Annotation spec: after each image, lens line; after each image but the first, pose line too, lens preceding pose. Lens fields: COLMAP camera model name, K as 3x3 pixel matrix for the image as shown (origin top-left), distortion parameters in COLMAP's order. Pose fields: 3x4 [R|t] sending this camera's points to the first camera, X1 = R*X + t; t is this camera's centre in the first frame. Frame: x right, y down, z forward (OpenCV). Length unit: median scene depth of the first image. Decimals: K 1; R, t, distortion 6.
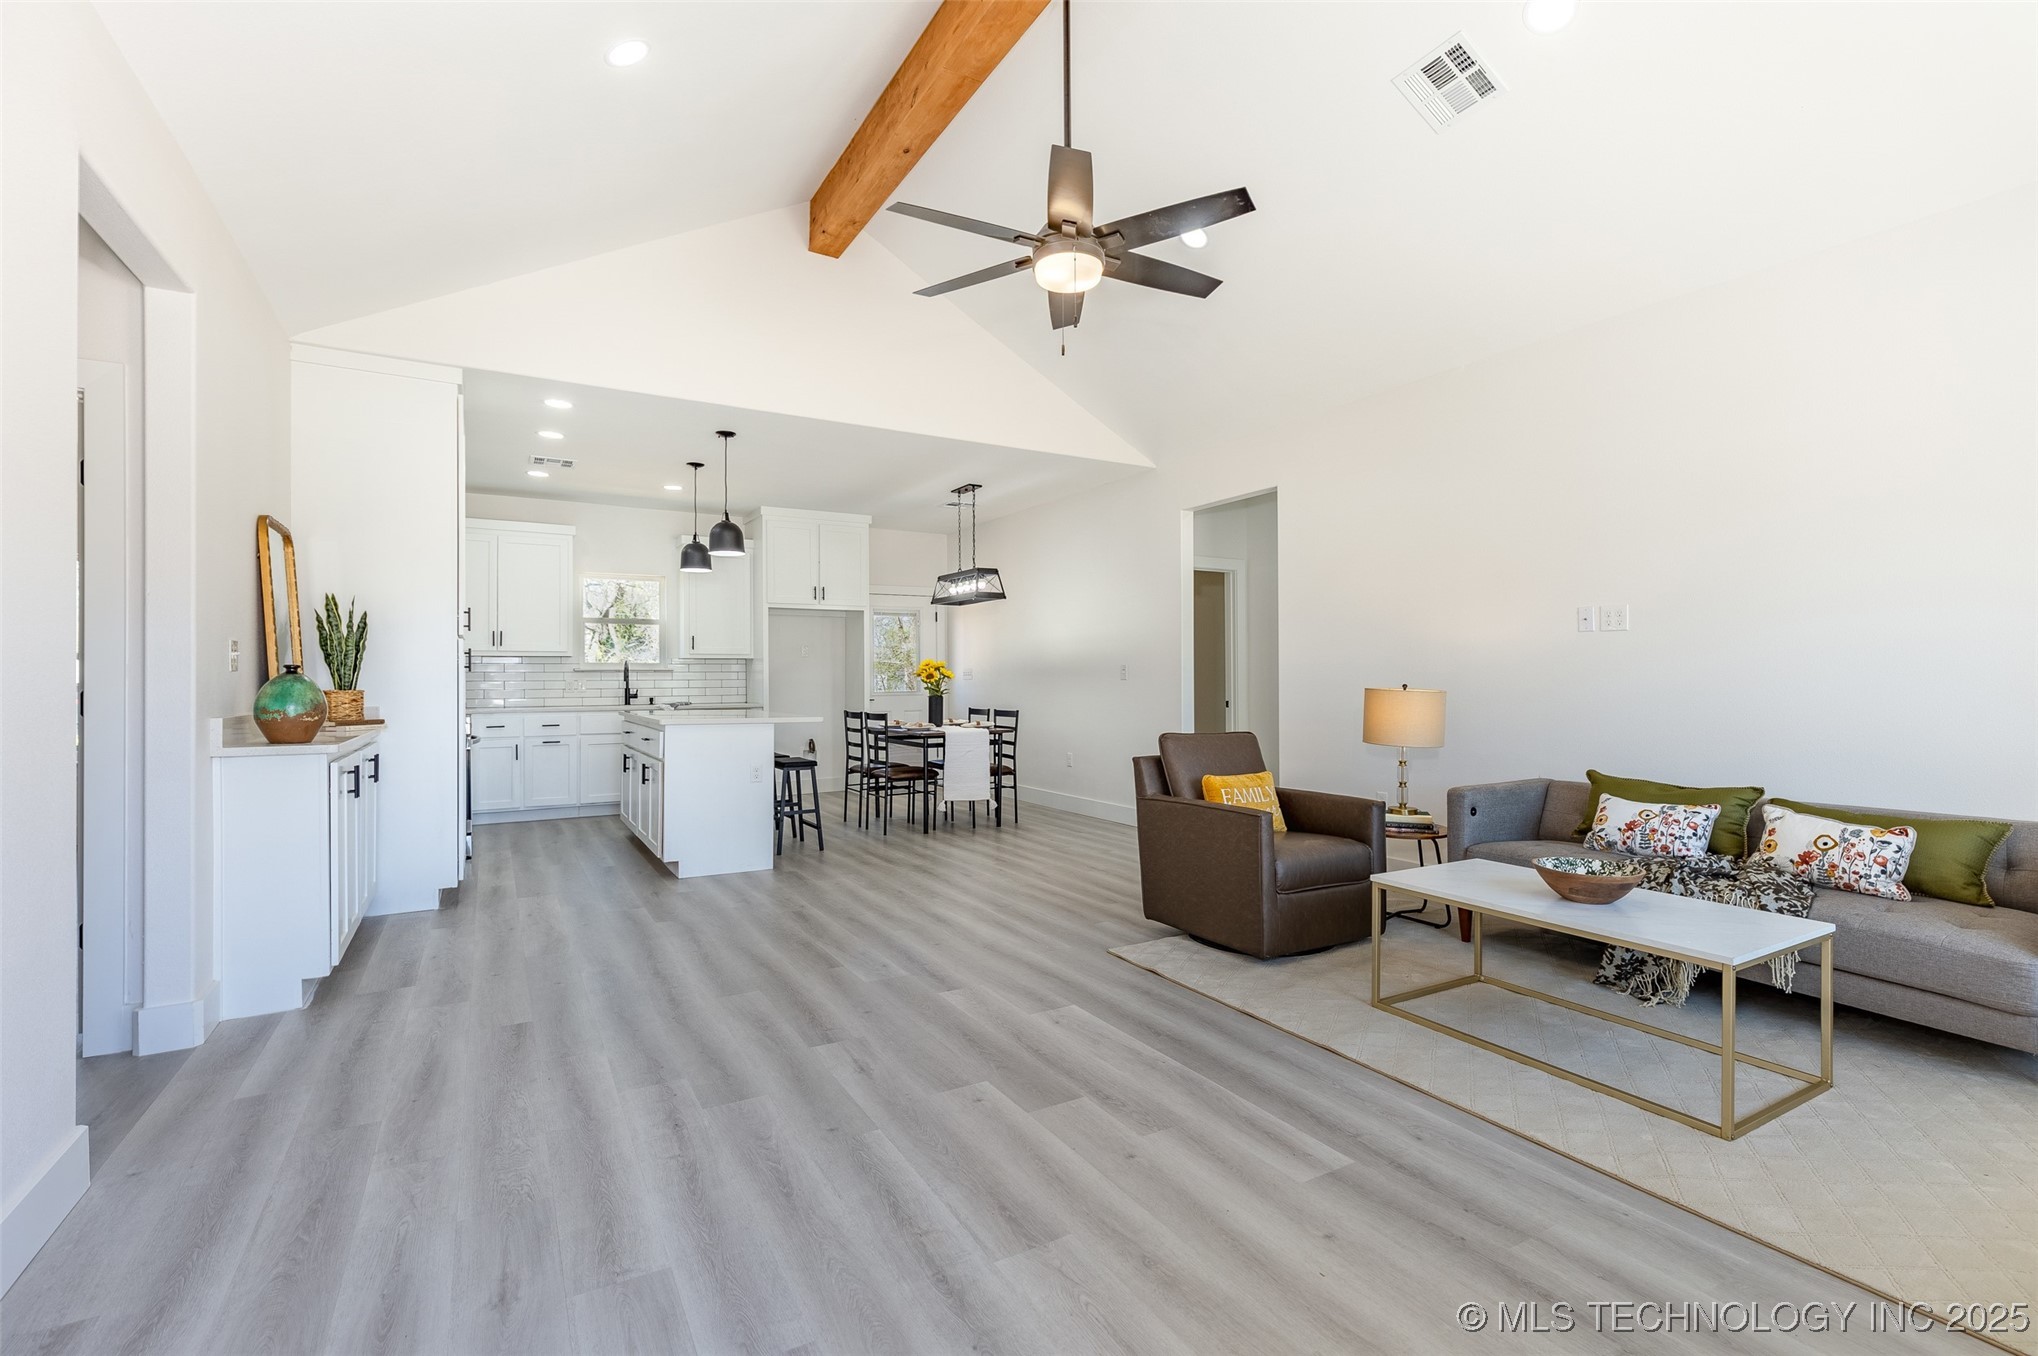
lens RADIAL K [[936.3, 0, 1027.2], [0, 936.3, 672.5], [0, 0, 1]] dist [0.005830, 0.000051]
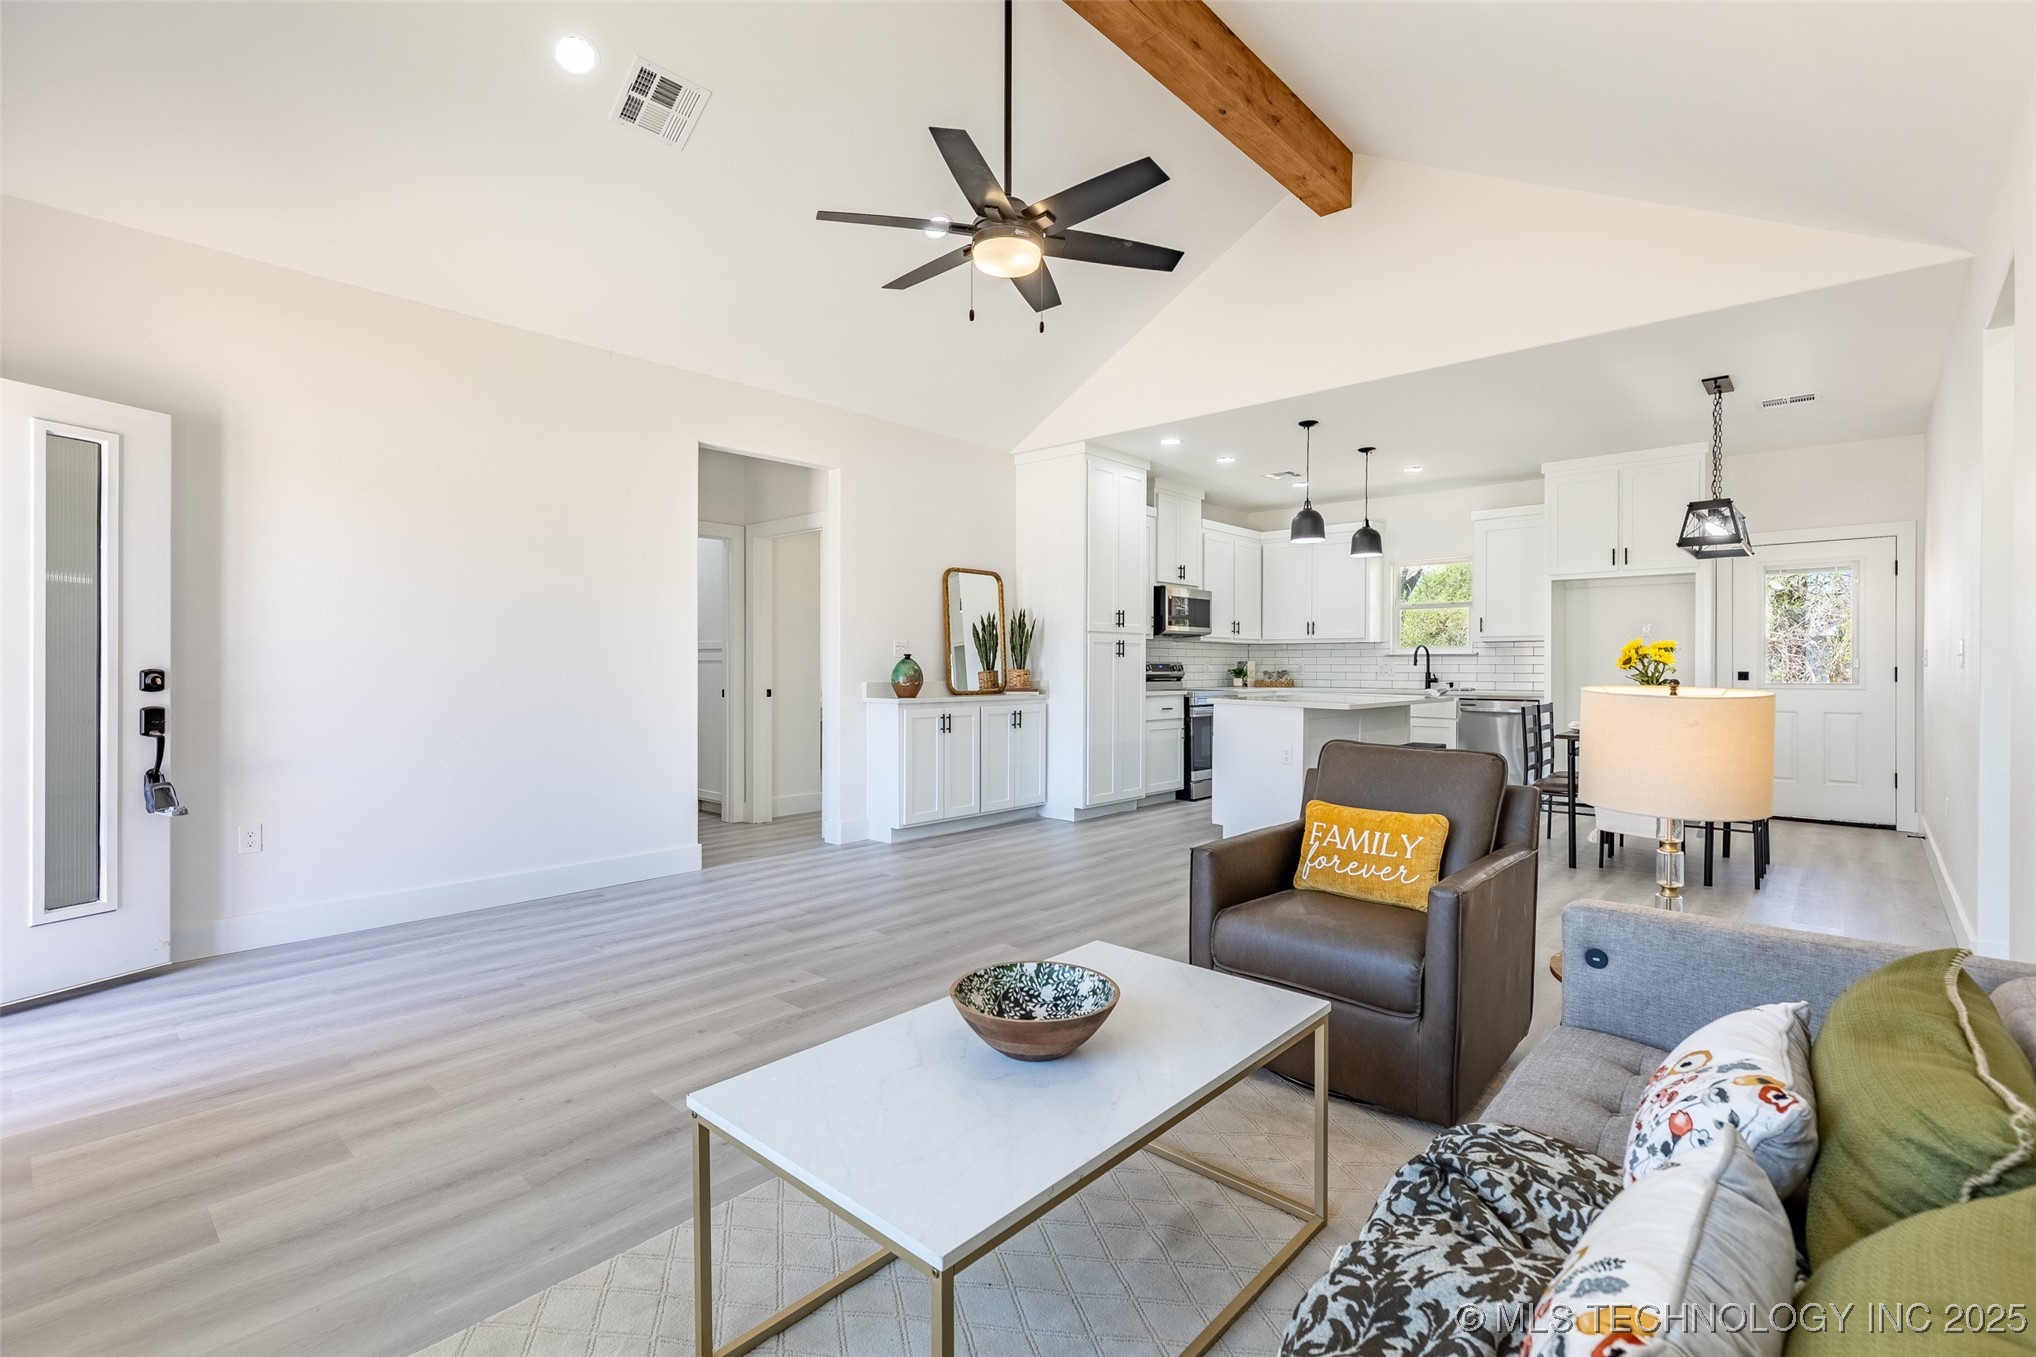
lens RADIAL K [[935.4, 0, 1026.2], [0, 935.4, 673.0], [0, 0, 1]] dist [0.005830, 0.000051]
pose [[0.283580, 0.012942, -0.958861, 1.085017], [0.003732, 0.999886, 0.014600, 0.002740], [0.958941, -0.007719, 0.283500, 0.786937]]
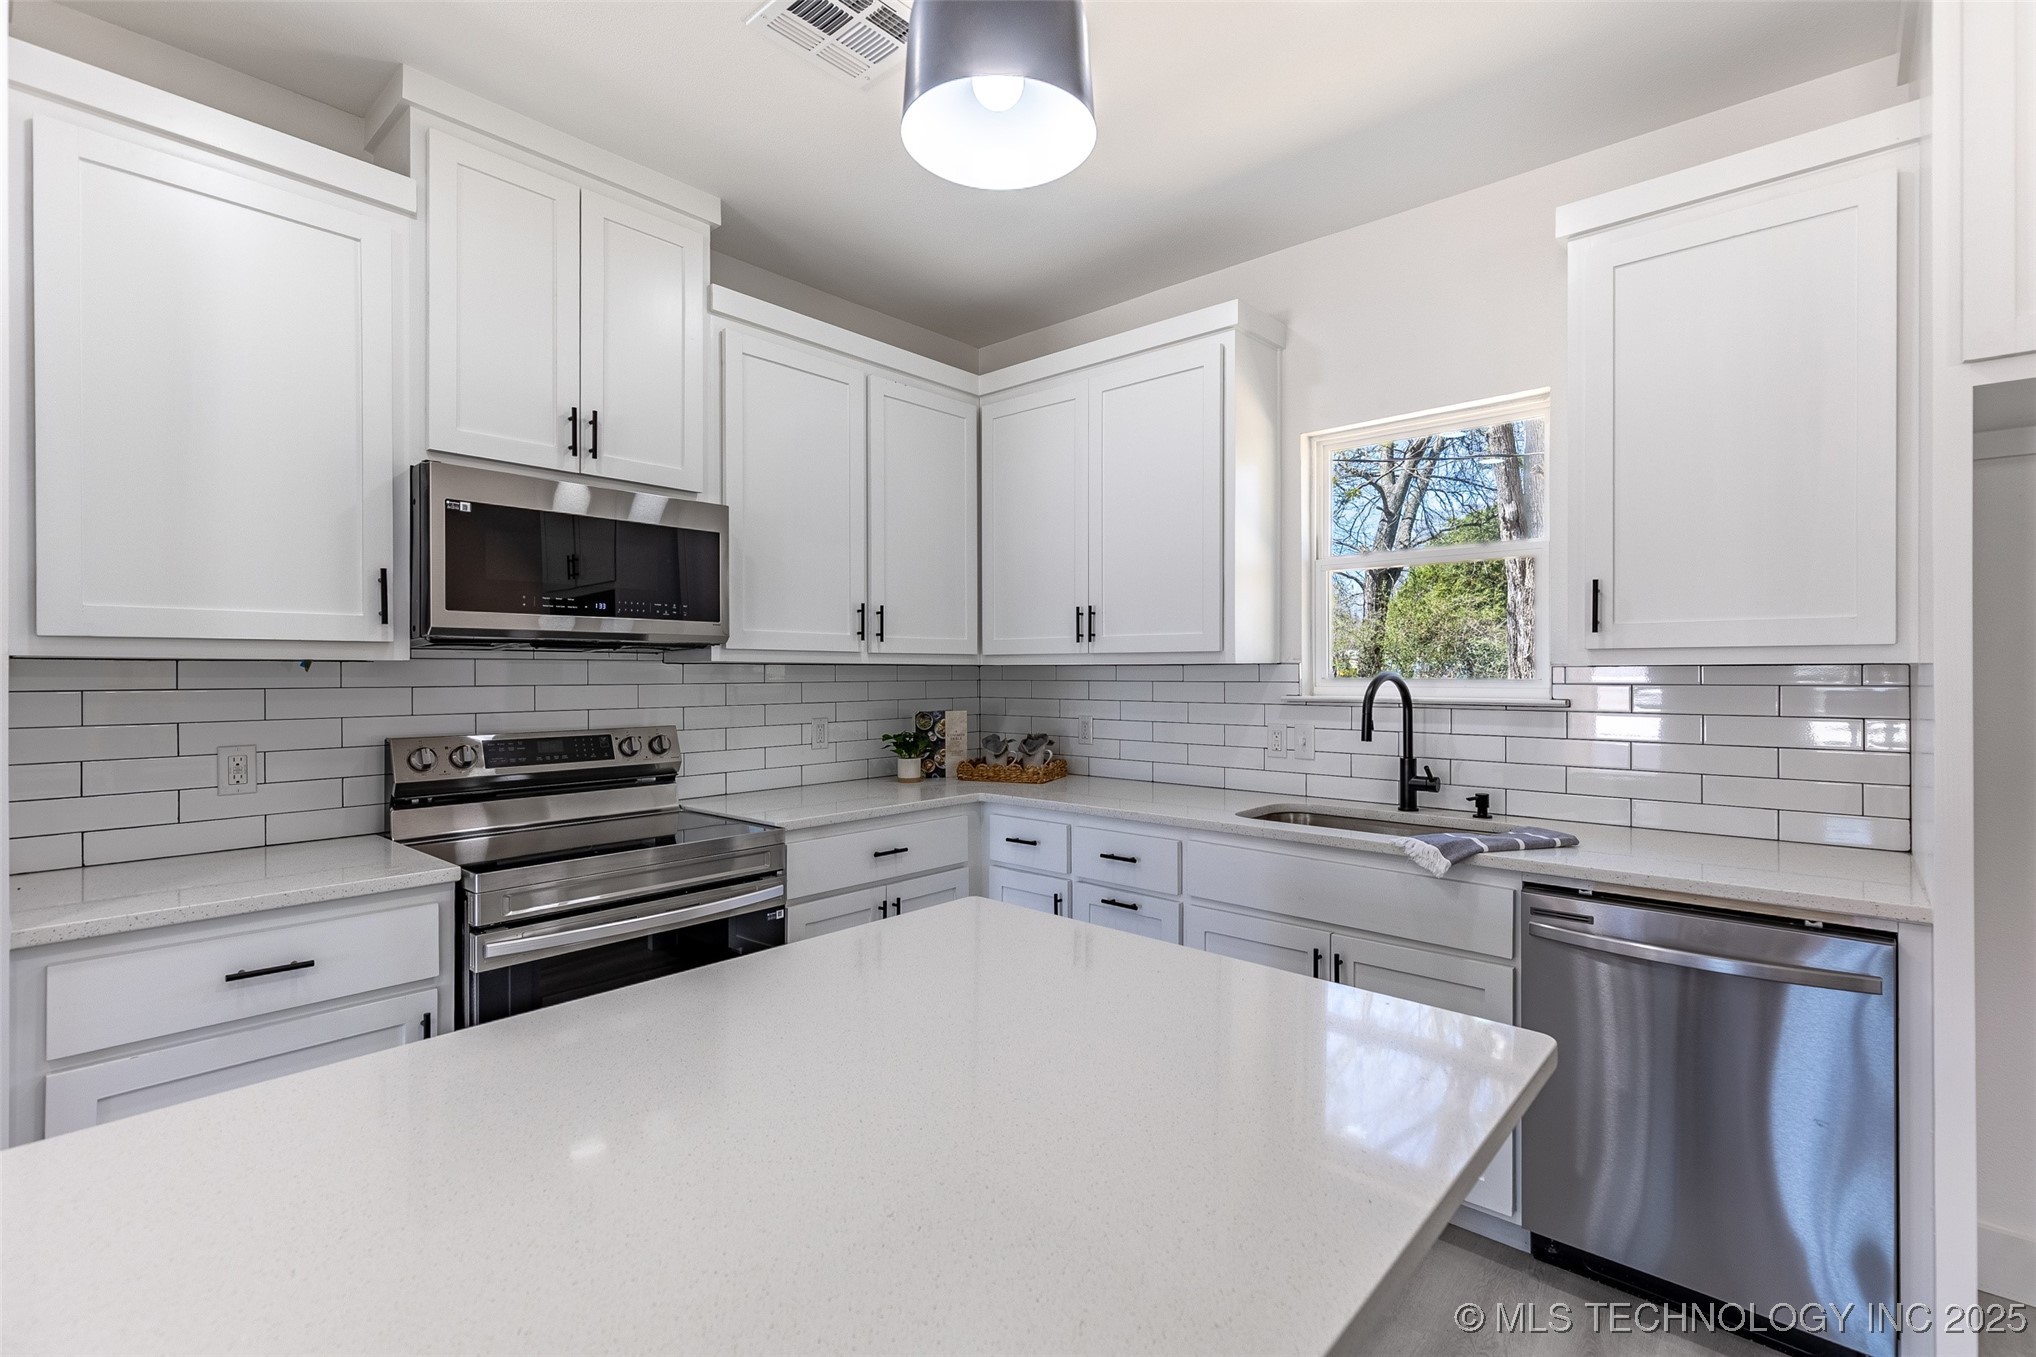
lens RADIAL K [[935.4, 0, 1026.2], [0, 935.4, 673.0], [0, 0, 1]] dist [0.005830, 0.000051]
pose [[0.293570, 0.006401, -0.955916, -0.404158], [0.006887, 0.999937, 0.008810, -0.043370], [0.955913, -0.009170, 0.293508, 2.033010]]
